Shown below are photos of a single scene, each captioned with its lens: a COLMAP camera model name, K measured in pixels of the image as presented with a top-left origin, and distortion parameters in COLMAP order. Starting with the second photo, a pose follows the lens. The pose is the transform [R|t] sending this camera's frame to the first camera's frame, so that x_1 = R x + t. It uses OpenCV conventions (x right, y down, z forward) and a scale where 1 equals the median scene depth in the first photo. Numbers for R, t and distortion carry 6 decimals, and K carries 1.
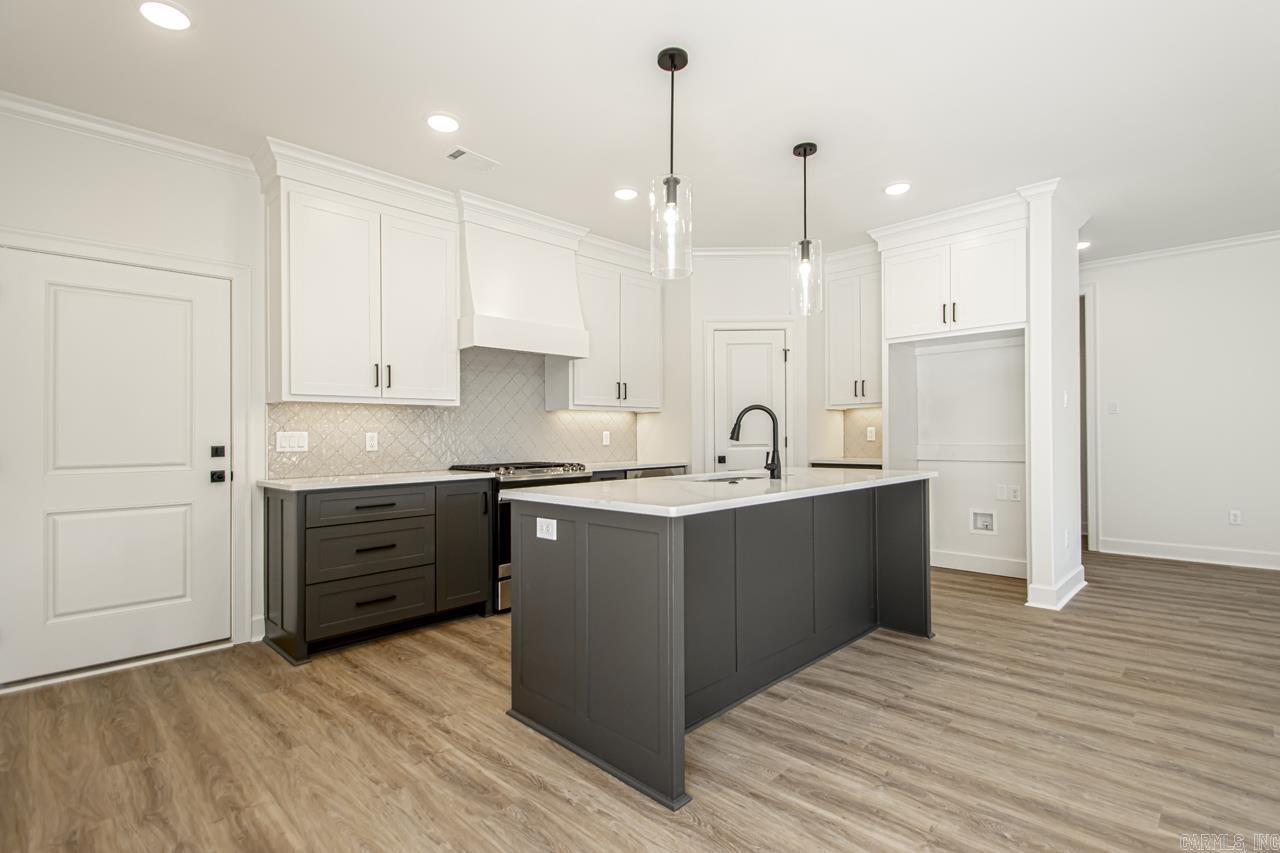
lens RADIAL K [[611.4, 0, 654.7], [0, 611.4, 416.9], [0, 0, 1]] dist [0.031495, -0.017833]
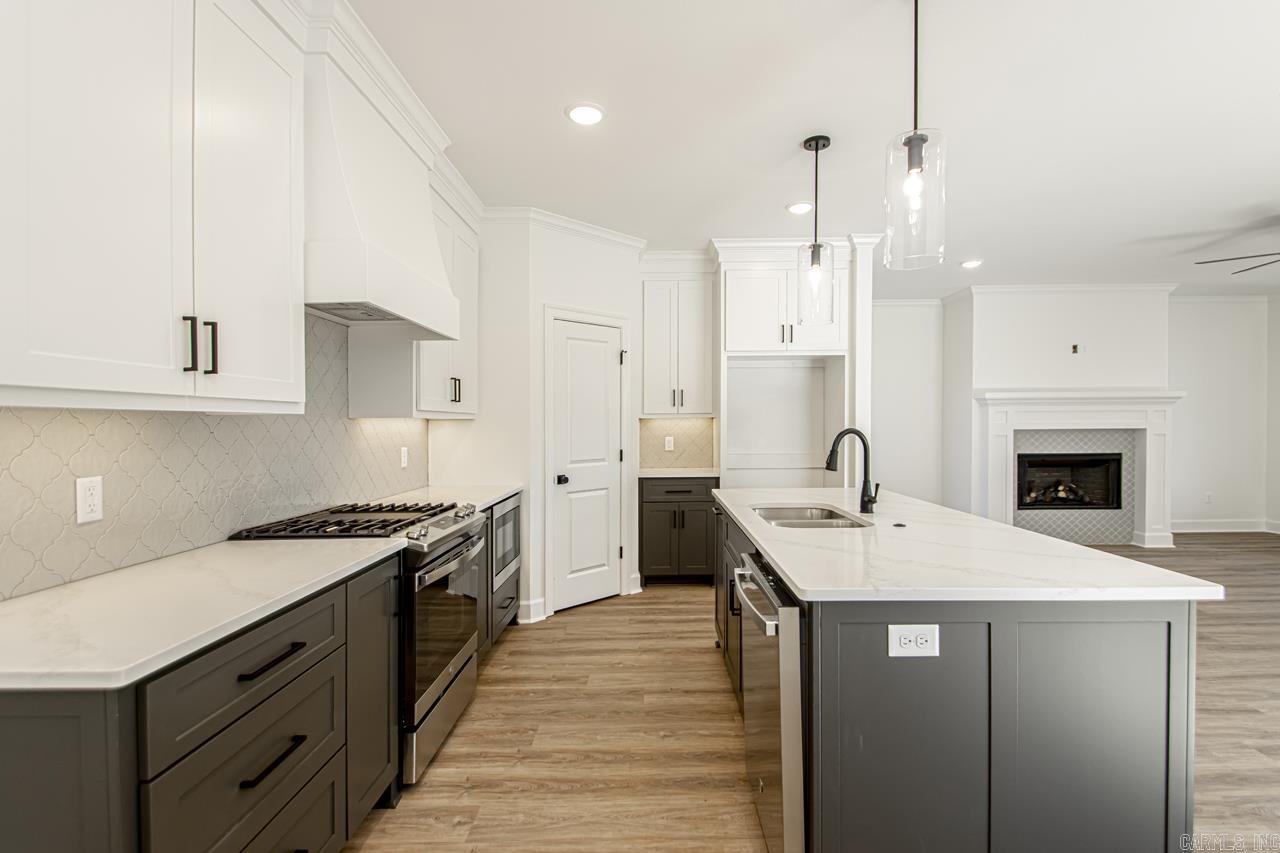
lens RADIAL K [[611.4, 0, 654.7], [0, 611.4, 416.9], [0, 0, 1]] dist [0.031495, -0.017833]
pose [[0.716475, 0.015025, 0.697451, -0.512925], [-0.023431, 0.999722, 0.002534, -0.025635], [-0.697219, -0.018158, 0.716628, 0.469391]]
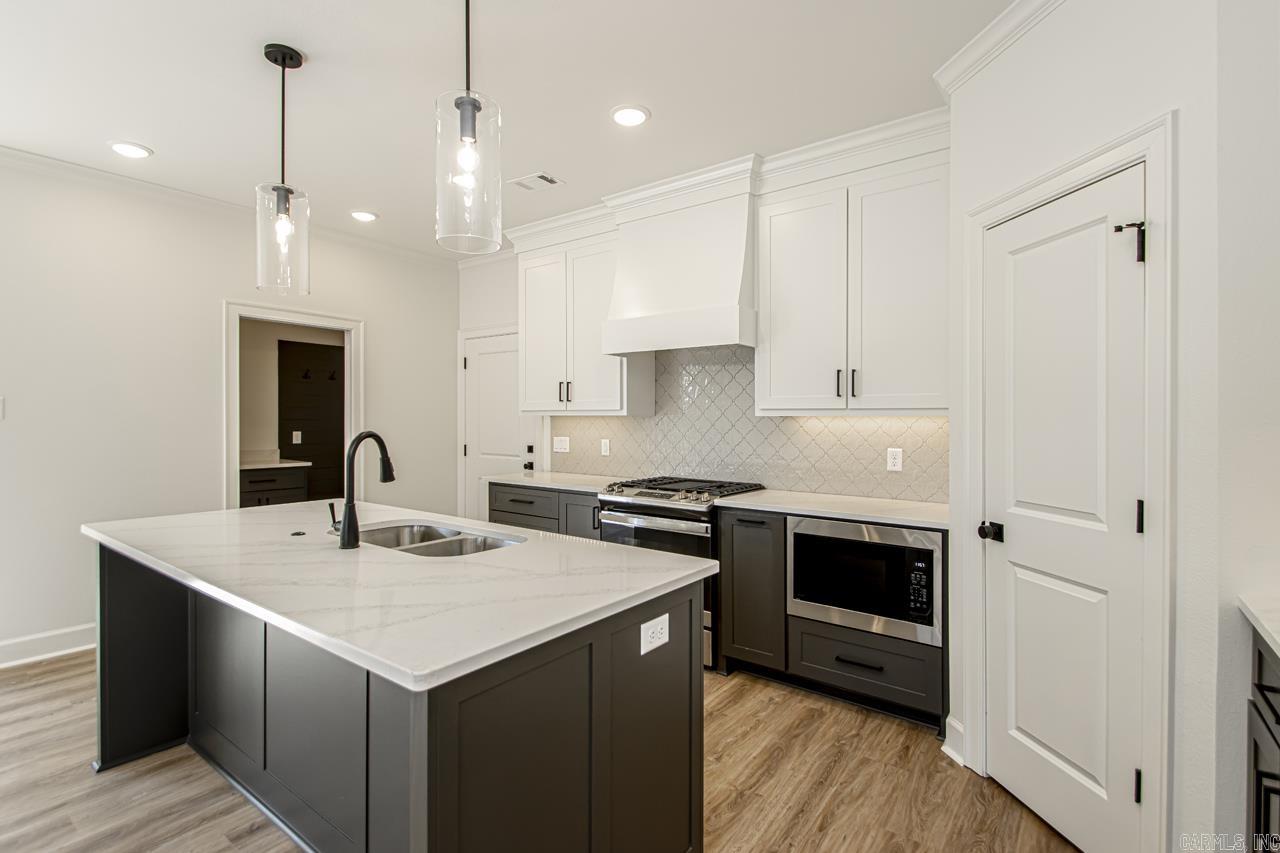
lens RADIAL K [[594.4, 0, 640.0], [0, 594.4, 422.0], [0, 0, 1]] dist [-0.013691, -0.000664]
pose [[0.127160, 0.016886, -0.991738, 0.670933], [0.023996, 0.999510, 0.020095, -0.028449], [0.991592, -0.026353, 0.126693, 0.986181]]
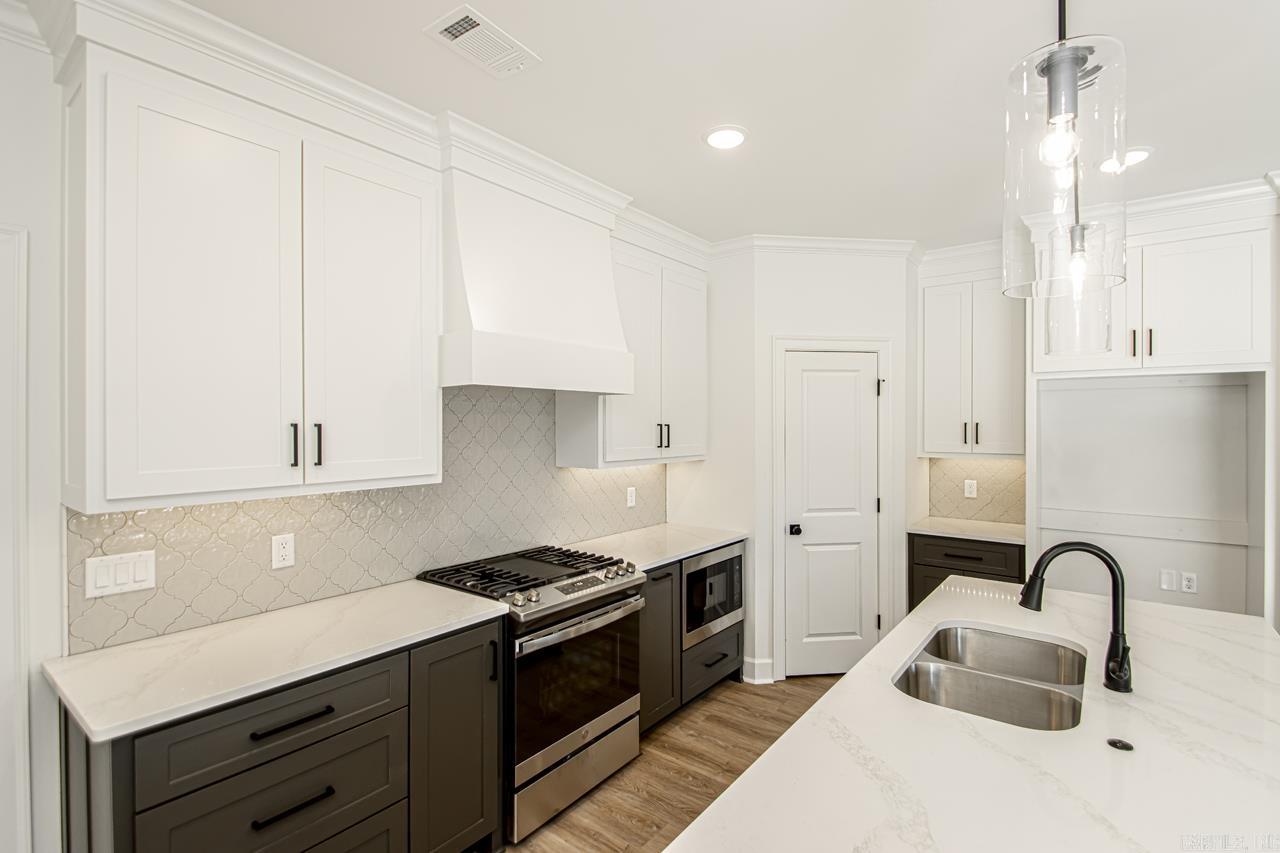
lens RADIAL K [[599.0, 0, 648.0], [0, 599.0, 421.5], [0, 0, 1]] dist [0.031599, -0.023347]
pose [[0.992921, 0.012433, 0.118124, -0.208234], [-0.015707, 0.999517, 0.026820, -0.105007], [-0.117733, -0.028486, 0.992637, 0.441186]]
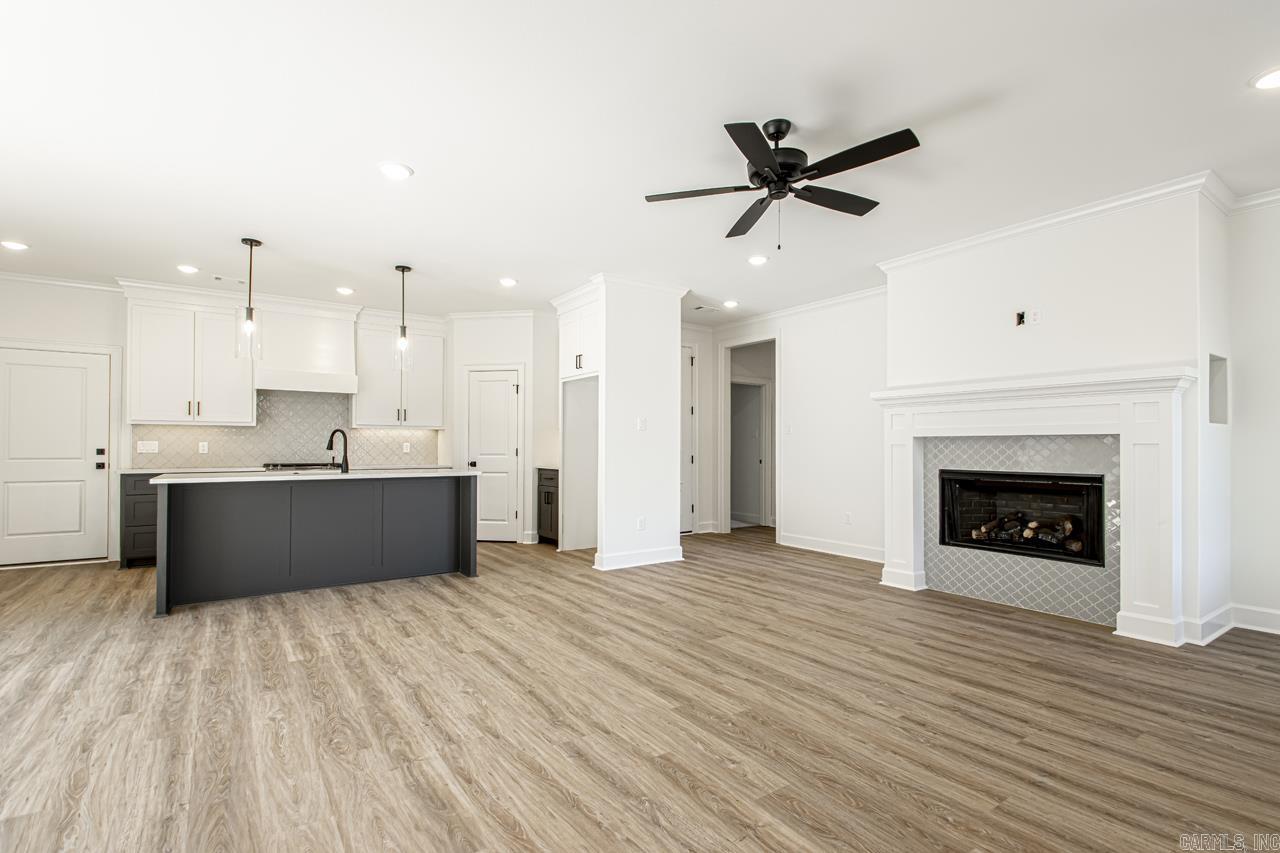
lens RADIAL K [[600.8, 0, 659.1], [0, 600.8, 454.0], [0, 0, 1]] dist [0.009612, -0.000659]
pose [[0.982714, 0.016390, -0.184406, 1.083304], [-0.008300, 0.998972, 0.044560, -0.025639], [0.184947, -0.042260, 0.981840, -0.368734]]
